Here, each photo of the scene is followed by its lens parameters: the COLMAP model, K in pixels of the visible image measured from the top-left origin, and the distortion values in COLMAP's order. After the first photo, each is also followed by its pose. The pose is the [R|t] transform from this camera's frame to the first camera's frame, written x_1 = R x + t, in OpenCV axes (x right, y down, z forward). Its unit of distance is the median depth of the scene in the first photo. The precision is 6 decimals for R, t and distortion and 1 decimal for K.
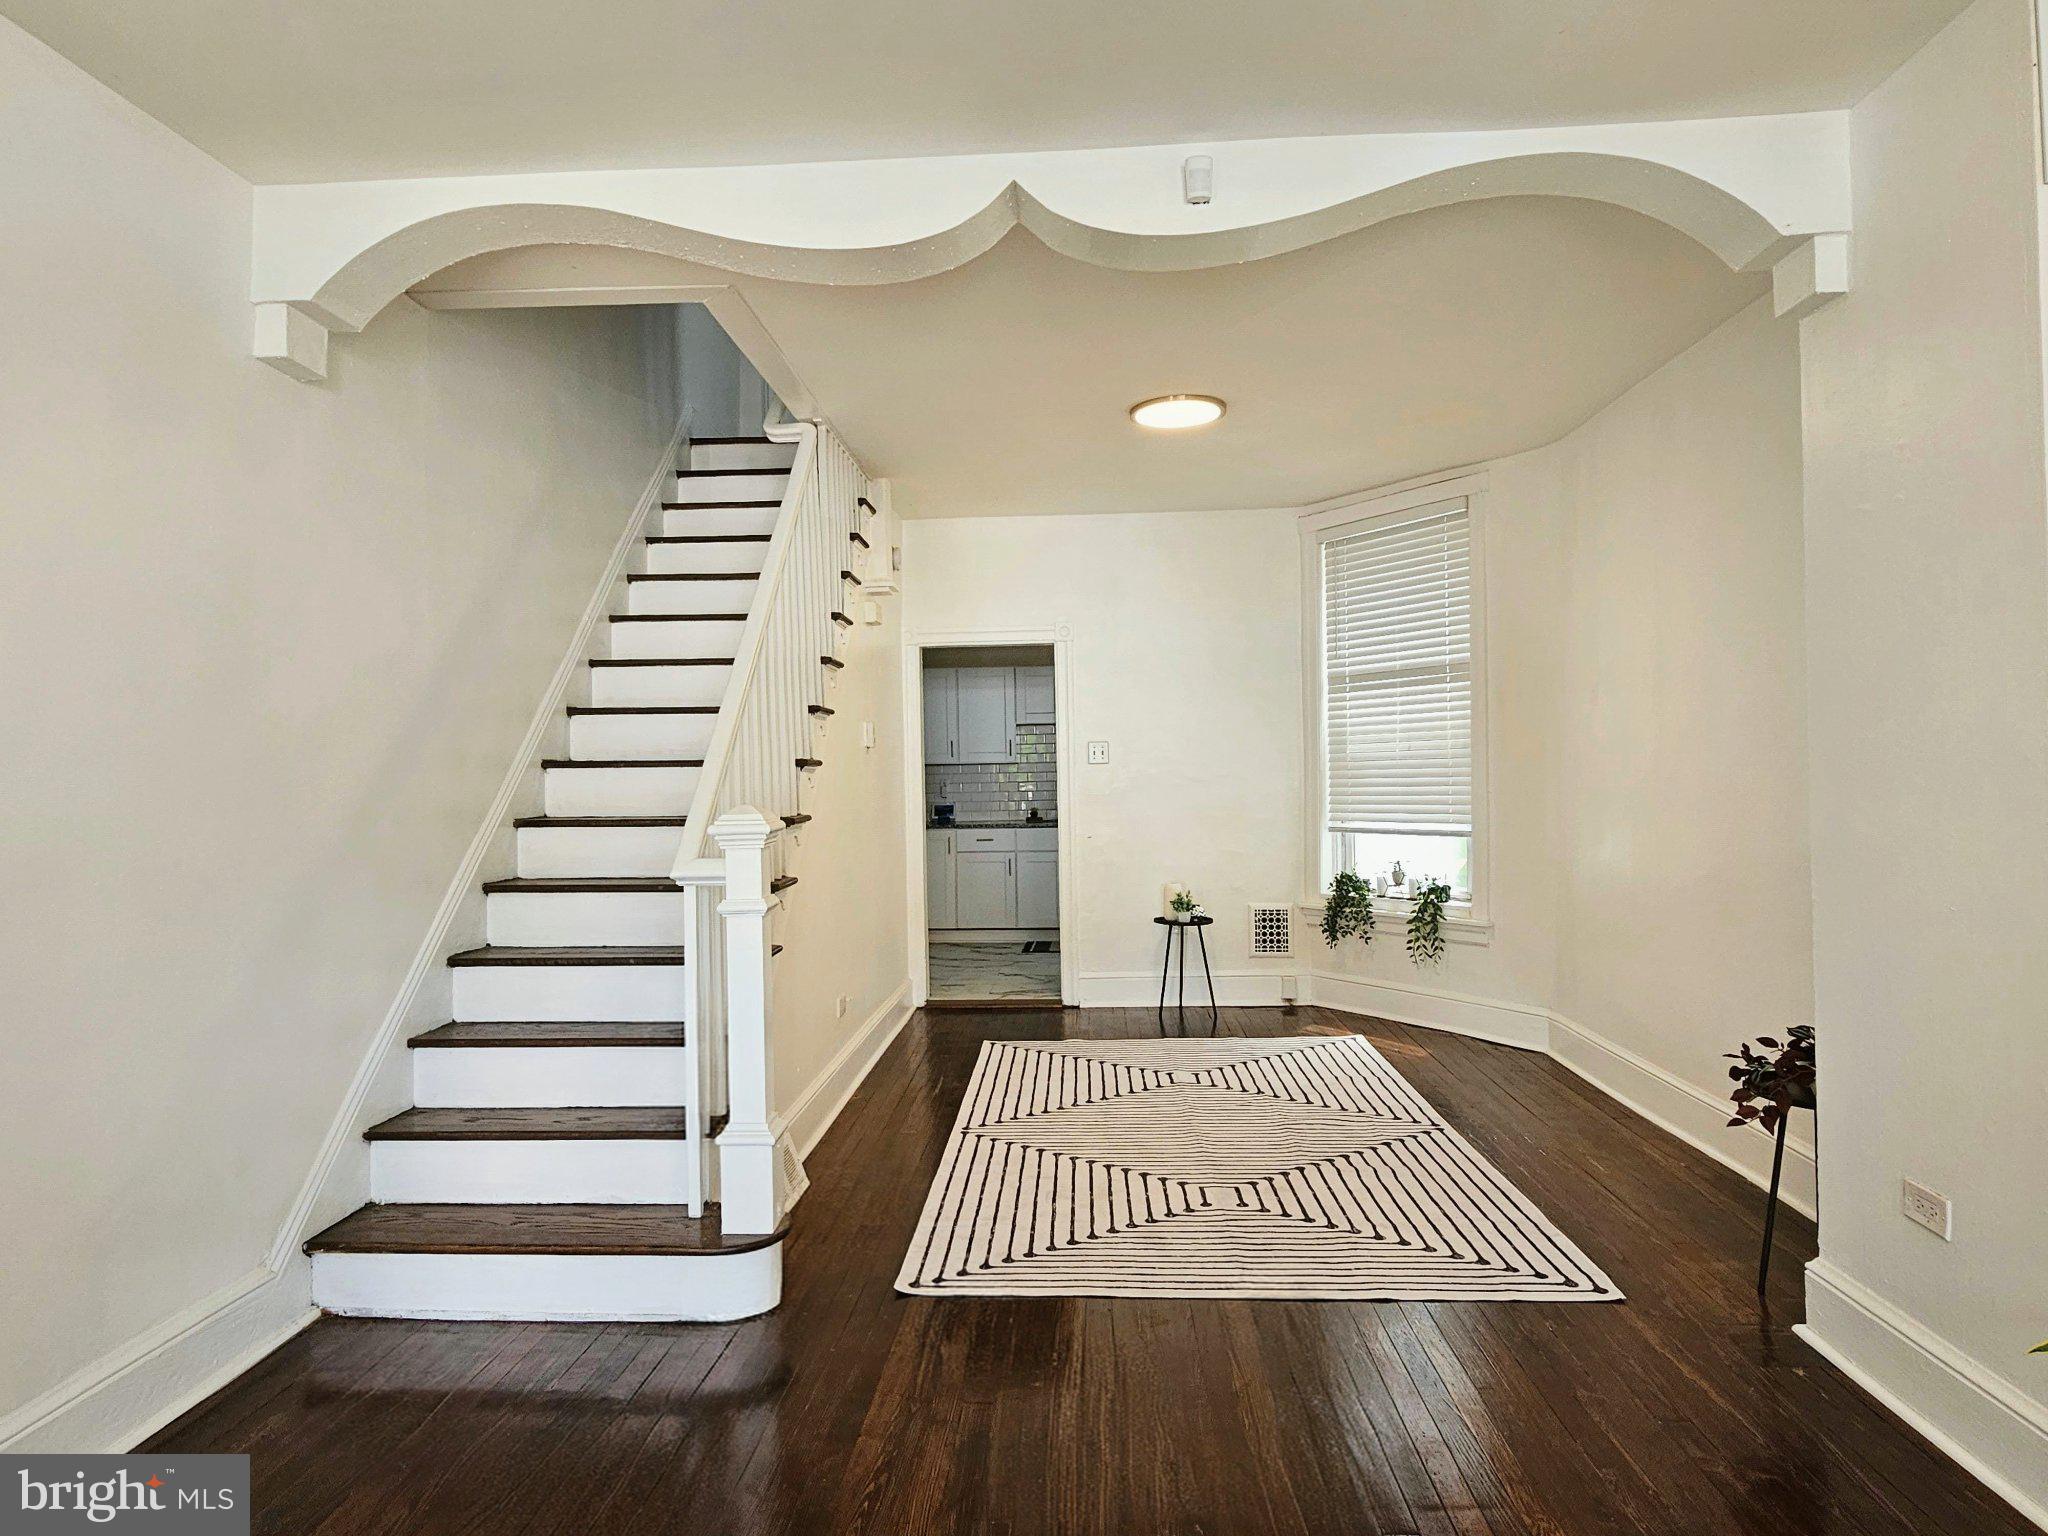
lens RADIAL K [[1174.9, 0, 1024.8], [0, 1174.9, 766.3], [0, 0, 1]] dist [-0.003438, 0.000422]
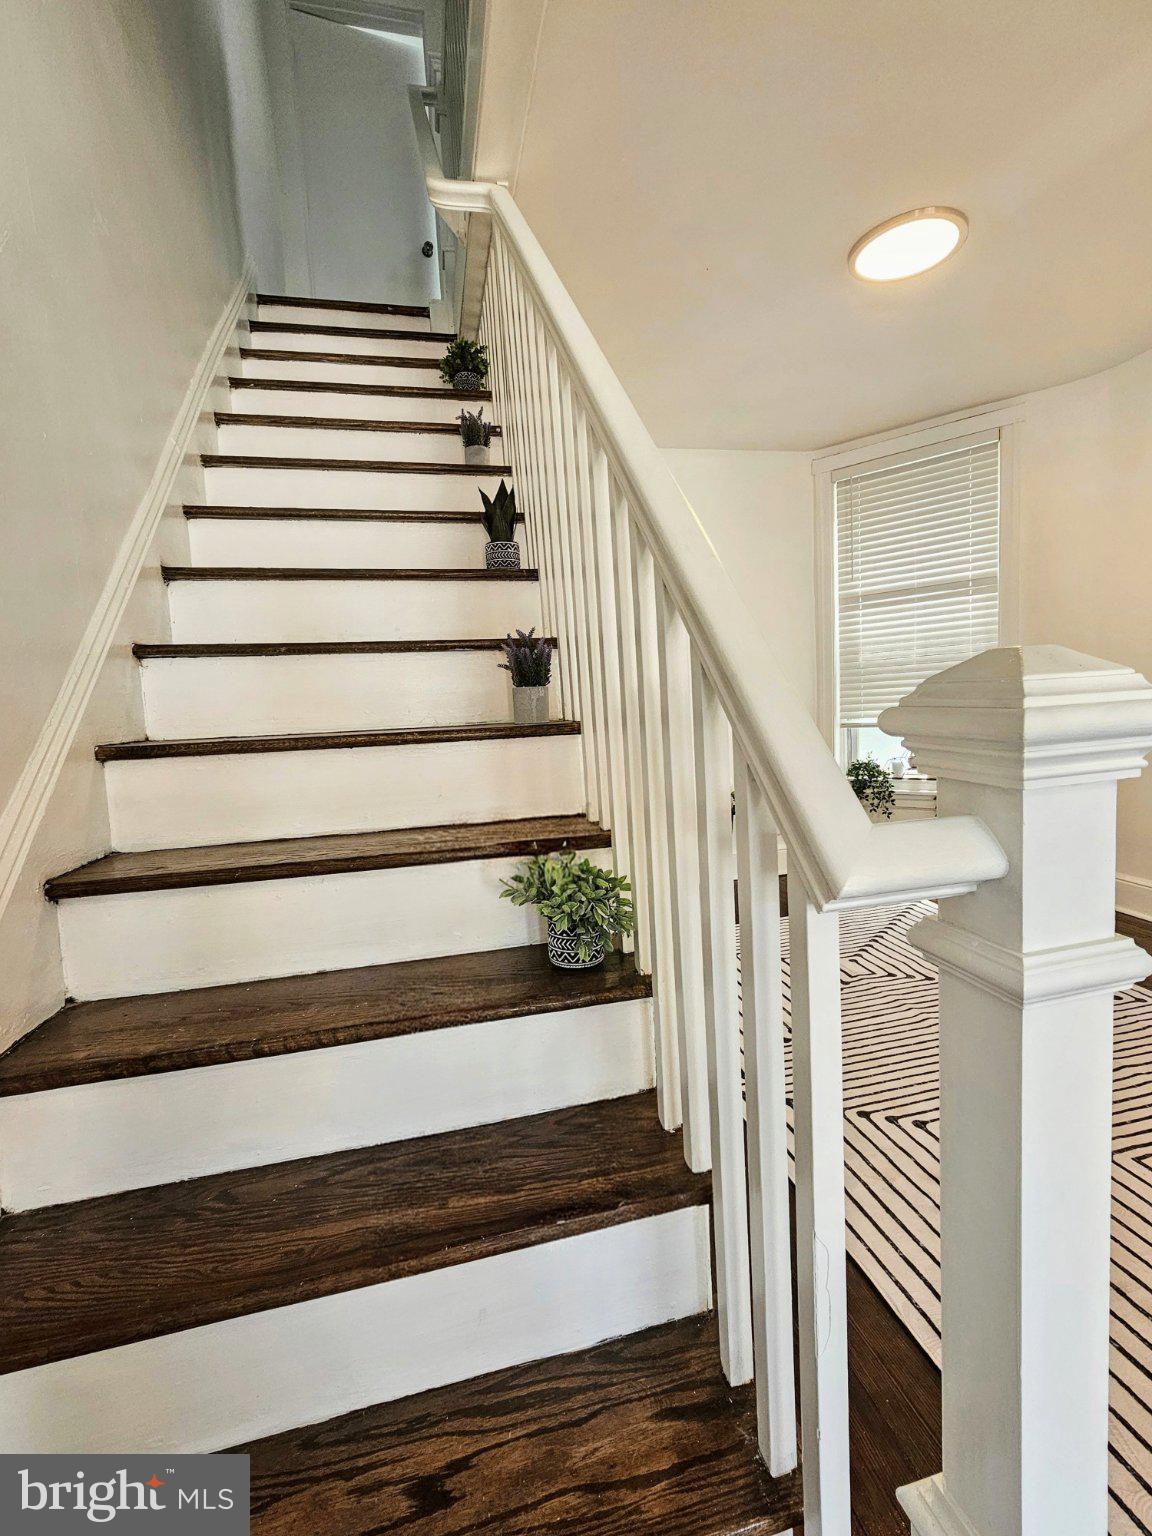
lens RADIAL K [[681.6, 0, 582.4], [0, 681.6, 761.4], [0, 0, 1]] dist [-0.001049, -0.001368]
pose [[0.962422, -0.056328, 0.265652, -0.214235], [0.034083, 0.995571, 0.087619, 0.022629], [-0.269411, -0.075272, 0.960079, 0.451865]]
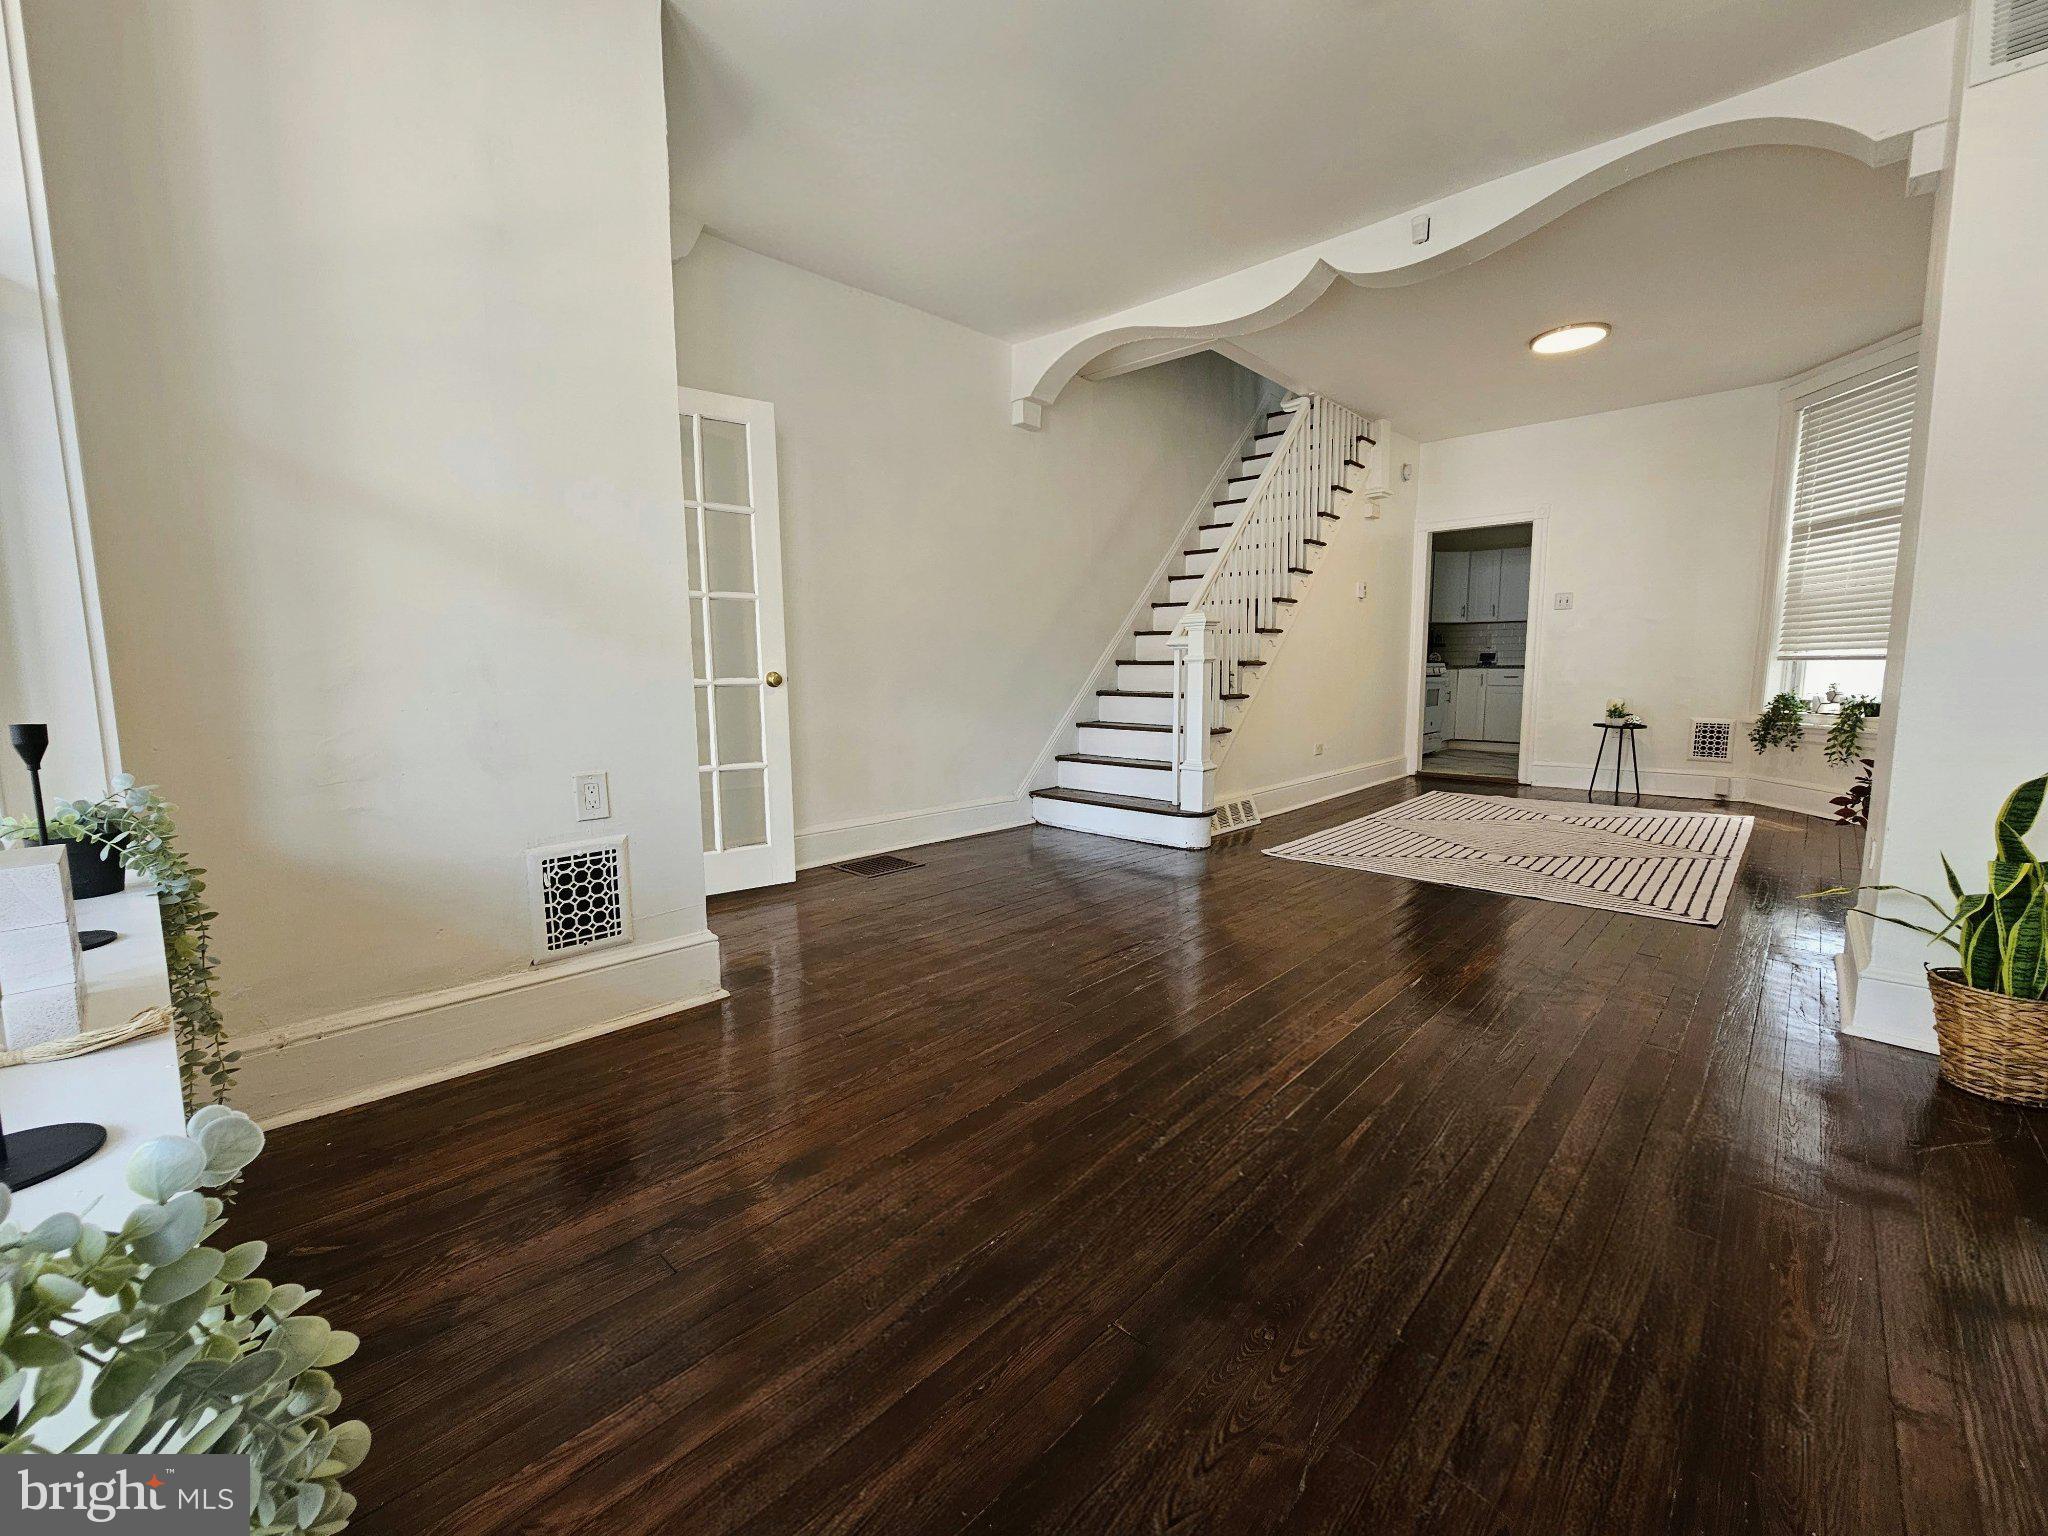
lens RADIAL K [[844.0, 0, 1020.1], [0, 844.0, 766.7], [0, 0, 1]] dist [0.000154, -0.000697]
pose [[0.766309, 0.088269, -0.636380, 0.257476], [-0.002784, 0.990964, 0.134100, 0.057541], [0.642466, -0.100990, 0.759630, -0.189397]]
